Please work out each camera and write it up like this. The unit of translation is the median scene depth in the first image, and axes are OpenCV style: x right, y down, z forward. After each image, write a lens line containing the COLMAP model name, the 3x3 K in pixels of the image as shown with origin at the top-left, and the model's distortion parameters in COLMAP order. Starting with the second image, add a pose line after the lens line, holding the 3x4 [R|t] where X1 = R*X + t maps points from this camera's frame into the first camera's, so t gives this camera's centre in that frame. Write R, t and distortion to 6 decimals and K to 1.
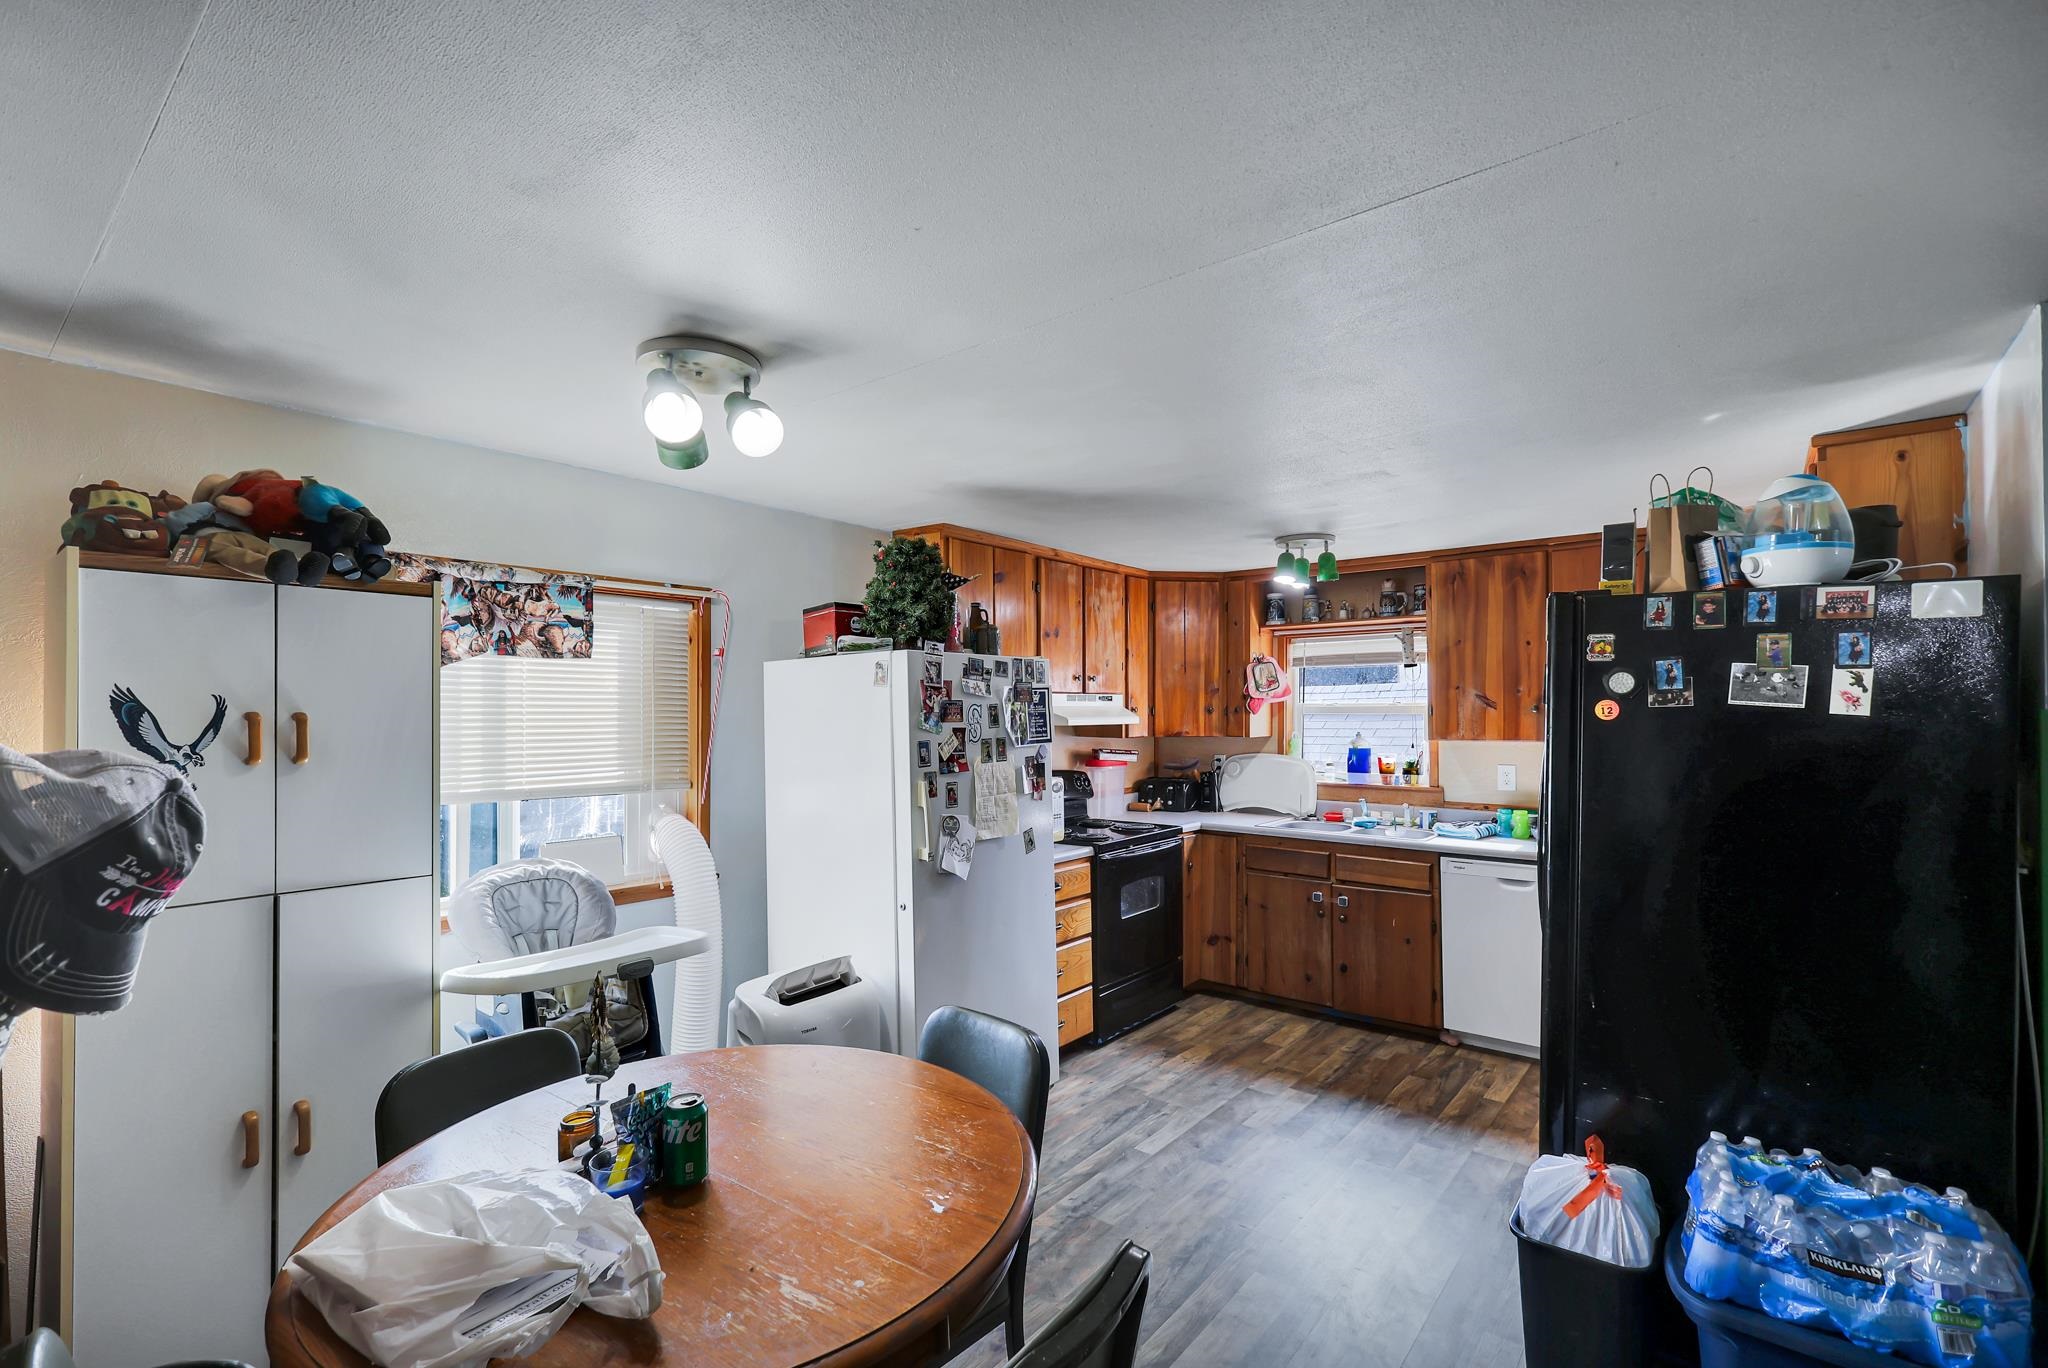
lens RADIAL K [[915.7, 0, 1012.7], [0, 915.7, 693.4], [0, 0, 1]] dist [0.003972, 0.000317]
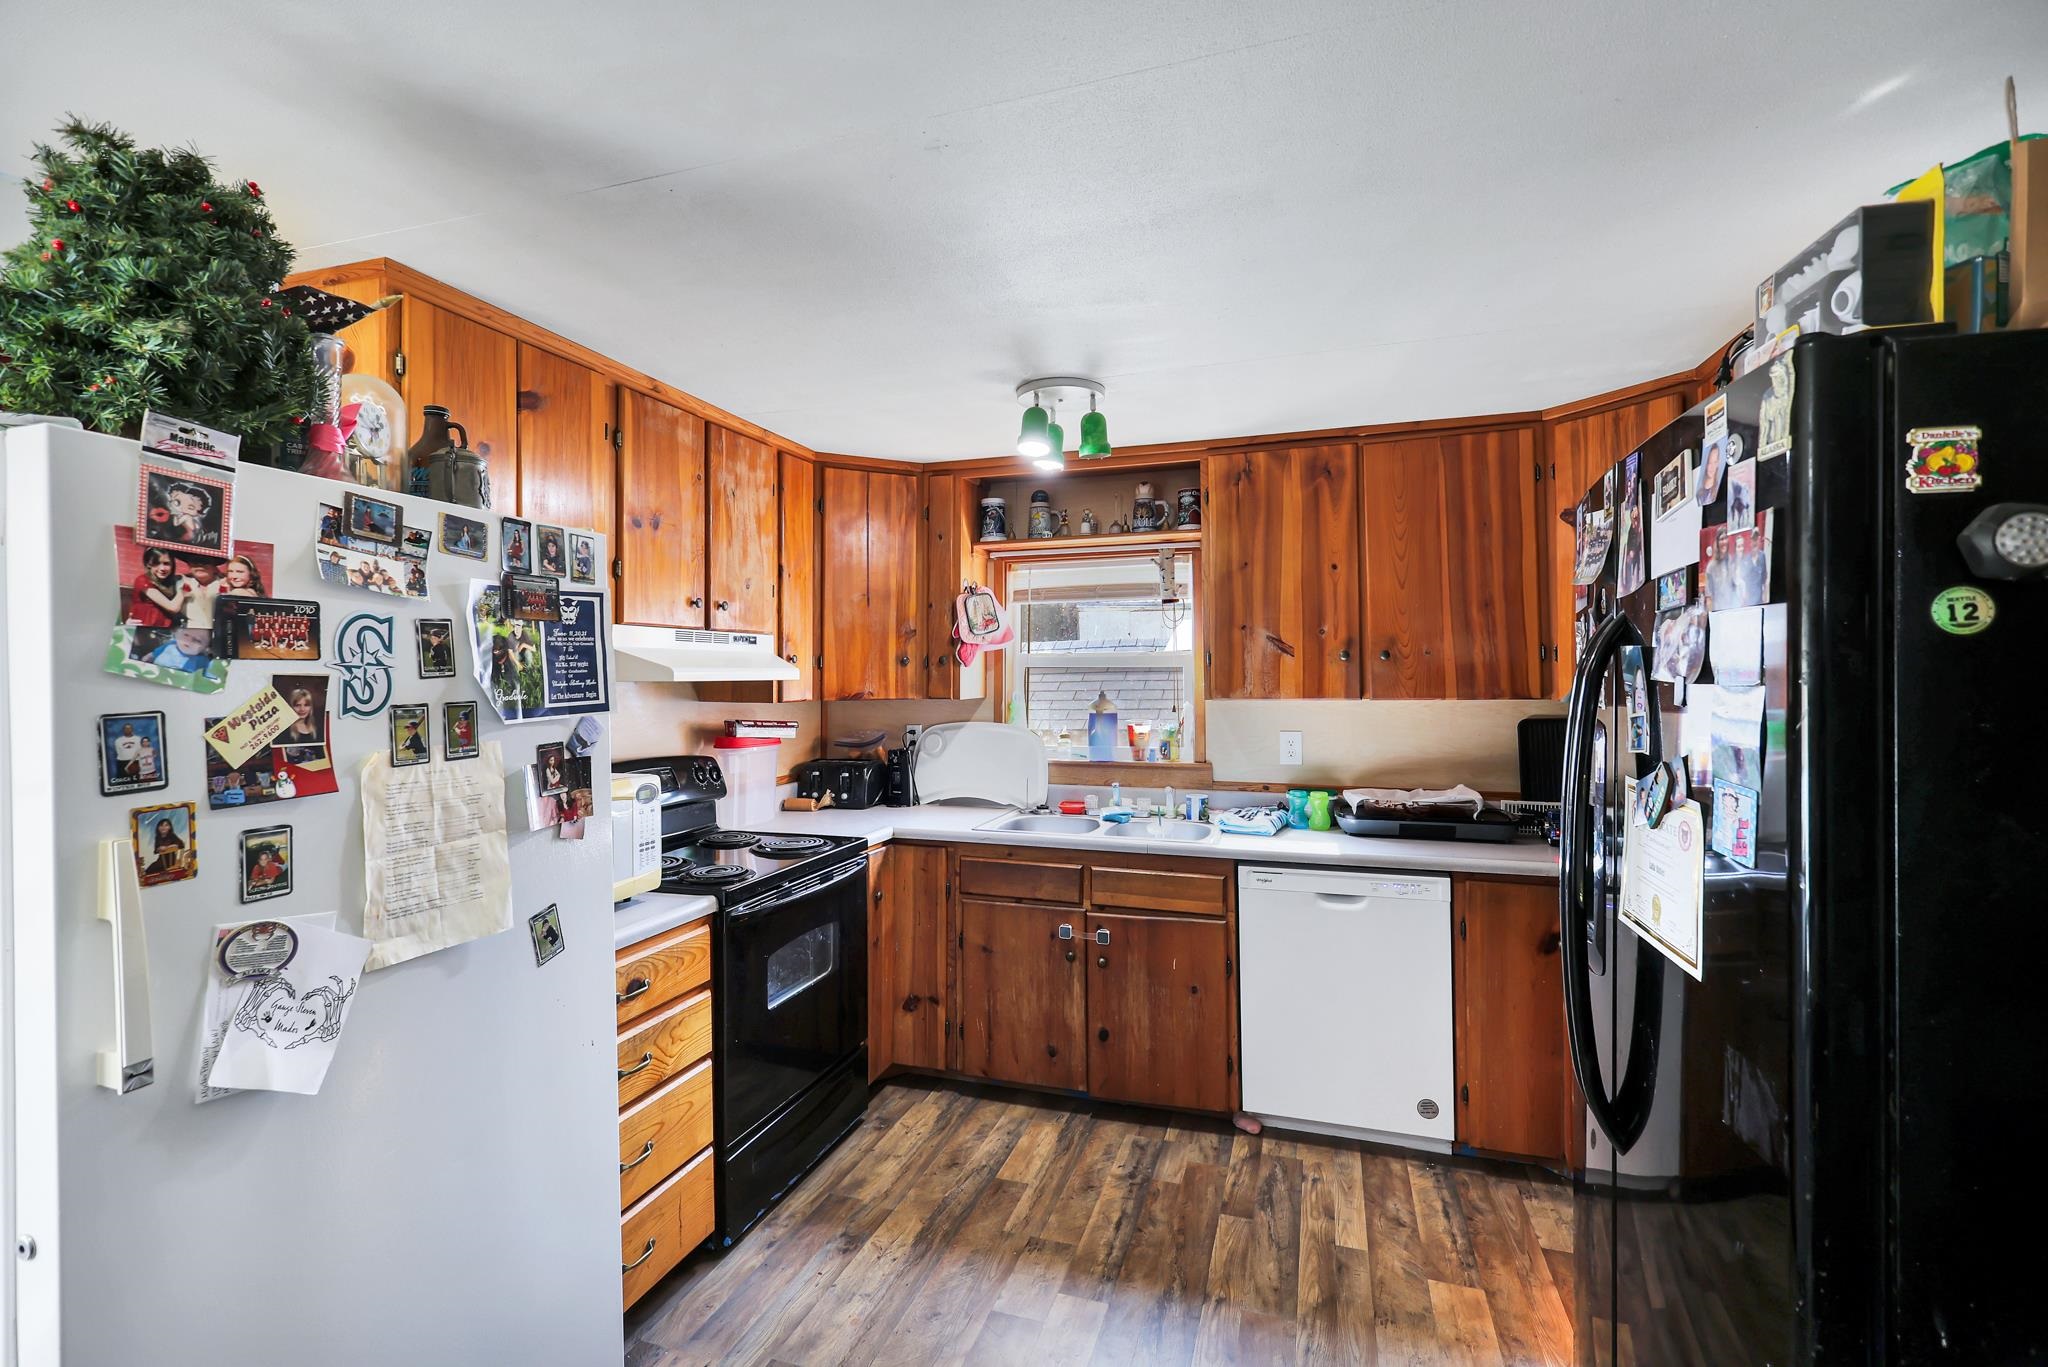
lens RADIAL K [[915.7, 0, 1015.1], [0, 915.7, 671.8], [0, 0, 1]] dist [0.003972, 0.000317]
pose [[0.932356, -0.000363, 0.361542, 0.054663], [-0.004175, 0.999922, 0.011772, 0.022366], [-0.361518, -0.012485, 0.932281, 0.404158]]
